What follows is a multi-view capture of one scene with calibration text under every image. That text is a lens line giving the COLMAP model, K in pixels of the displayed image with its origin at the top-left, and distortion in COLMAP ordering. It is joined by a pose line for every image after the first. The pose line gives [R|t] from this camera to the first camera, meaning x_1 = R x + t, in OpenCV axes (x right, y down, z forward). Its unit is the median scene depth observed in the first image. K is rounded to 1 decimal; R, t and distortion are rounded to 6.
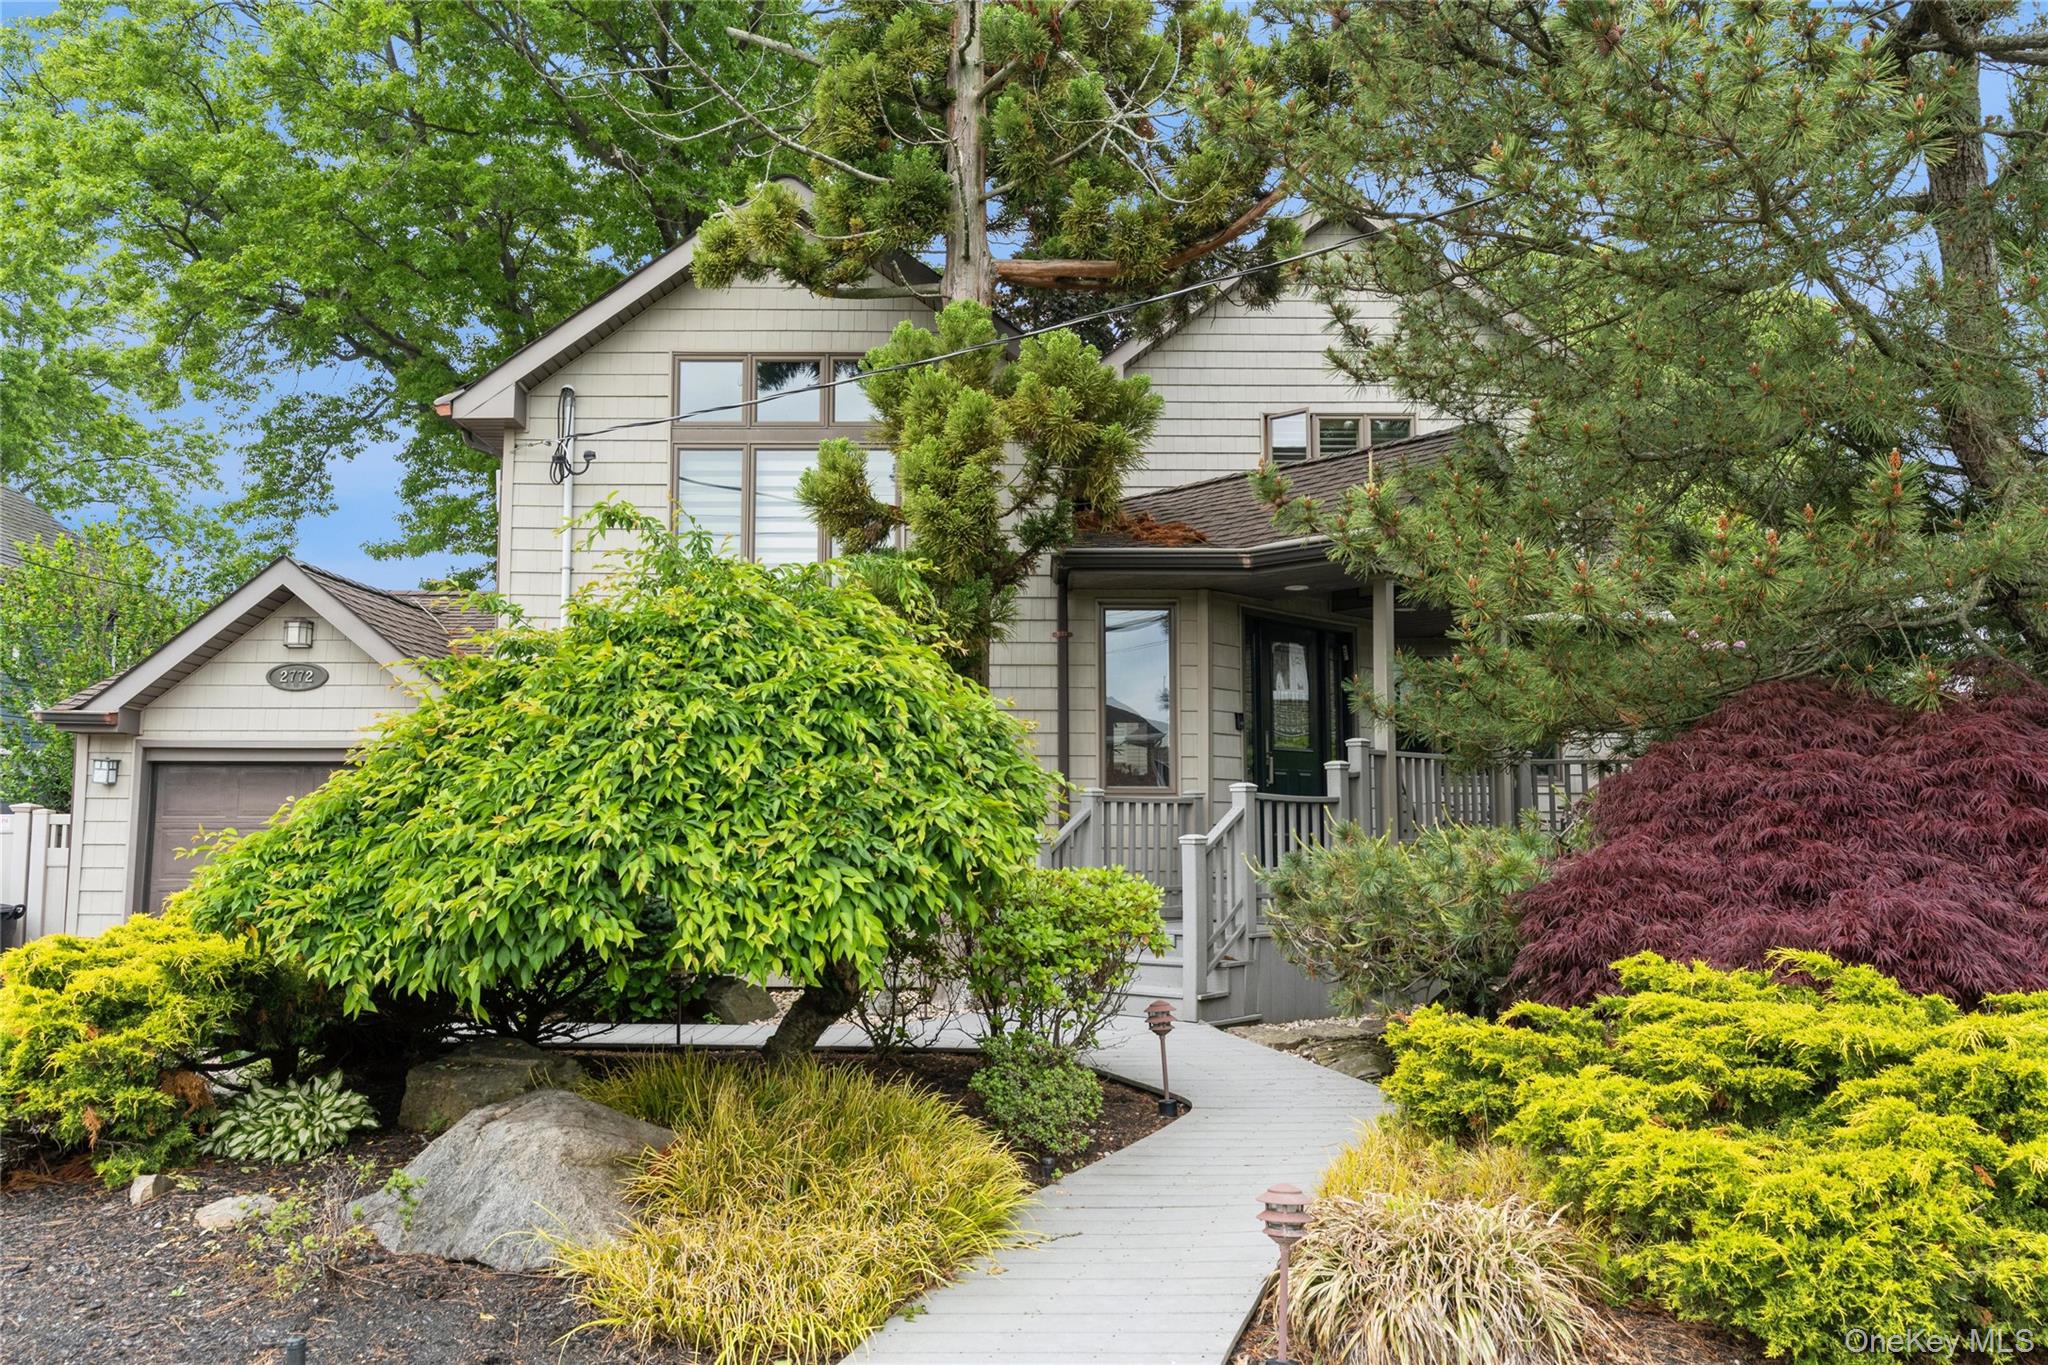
lens RADIAL K [[1529.6, 0, 1035.4], [0, 1529.6, 675.3], [0, 0, 1]] dist [-0.000137, 0.005528]
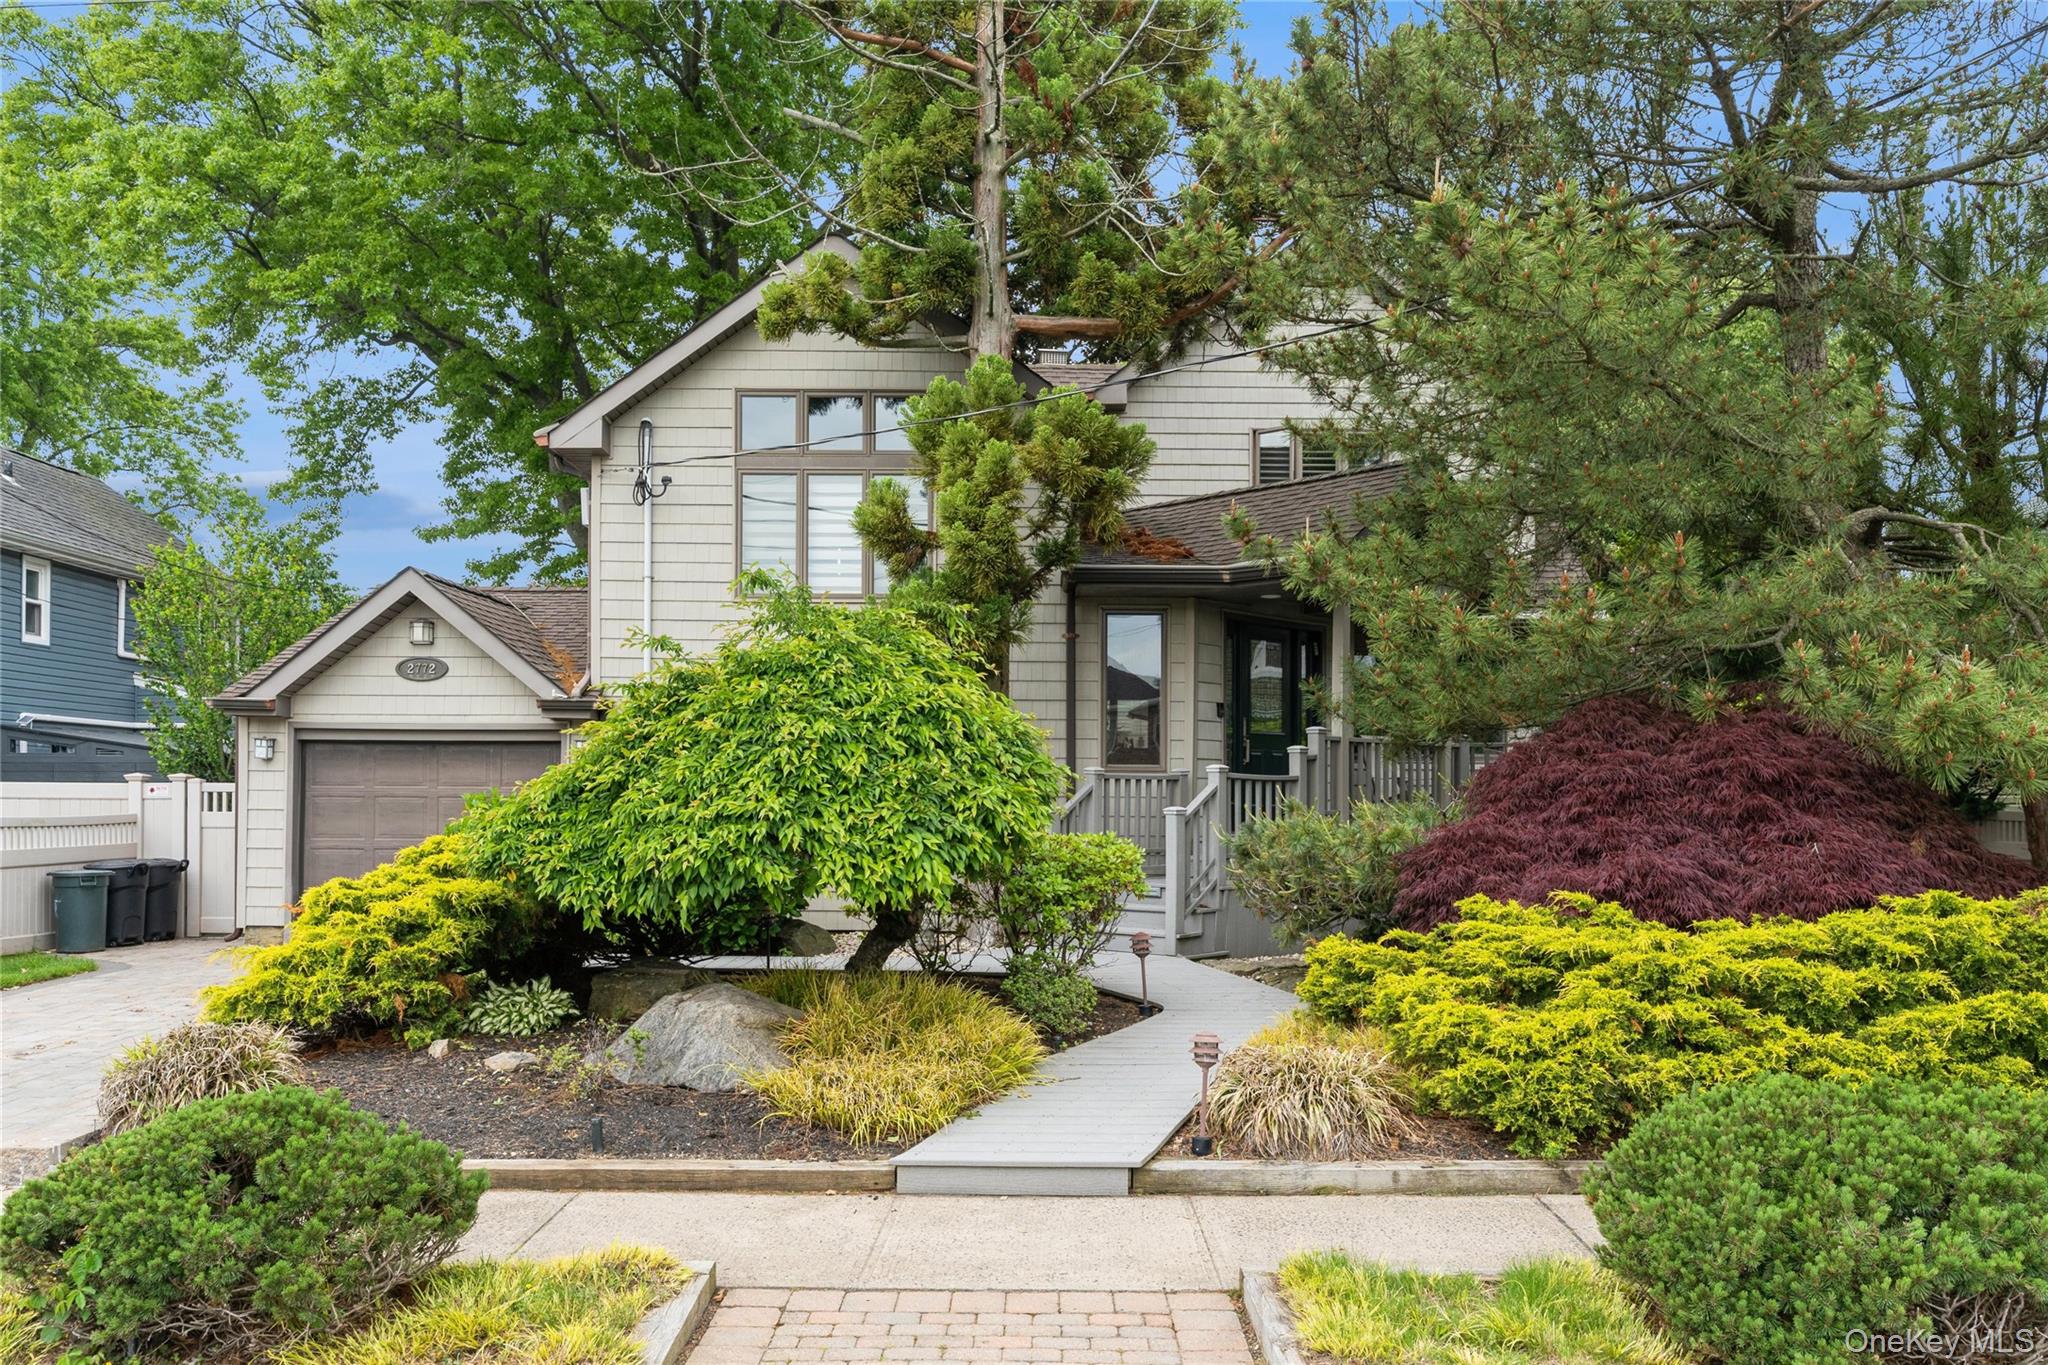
lens RADIAL K [[1529.6, 0, 1053.6], [0, 1529.6, 773.1], [0, 0, 1]] dist [-0.000137, 0.005528]
pose [[0.999967, 0.004720, 0.006673, -0.004742], [-0.005282, 0.996201, 0.086918, -0.041430], [-0.006237, -0.086950, 0.996193, -0.316444]]
